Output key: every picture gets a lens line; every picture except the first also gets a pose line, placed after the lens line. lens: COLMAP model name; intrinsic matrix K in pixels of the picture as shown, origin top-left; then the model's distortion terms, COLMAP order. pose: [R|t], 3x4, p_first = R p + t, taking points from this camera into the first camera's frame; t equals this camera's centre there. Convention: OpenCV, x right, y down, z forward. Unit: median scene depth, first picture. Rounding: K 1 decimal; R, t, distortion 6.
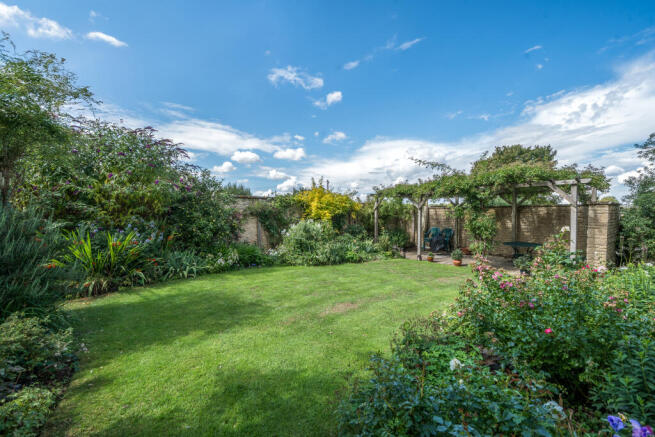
lens RADIAL K [[262.7, 0, 325.4], [0, 262.7, 221.1], [0, 0, 1]] dist [0.000439, 0.000216]
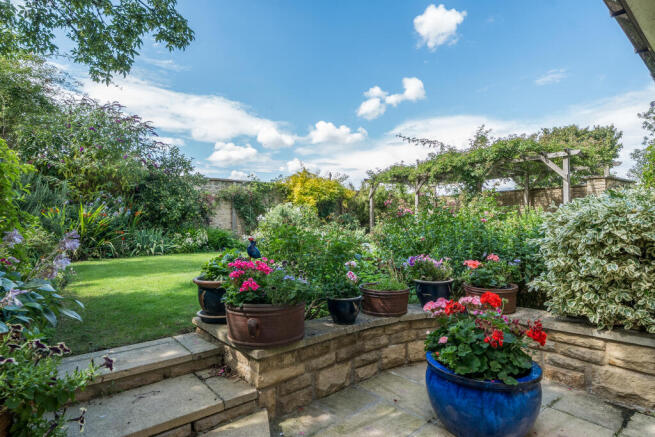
lens RADIAL K [[350.1, 0, 327.5], [0, 350.1, 218.5], [0, 0, 1]] dist [-0.002318, -0.001157]
pose [[0.999725, -0.010310, -0.021071, 0.100916], [0.009465, 0.999164, -0.039774, 0.096746], [0.021463, 0.039564, 0.998987, -0.199890]]
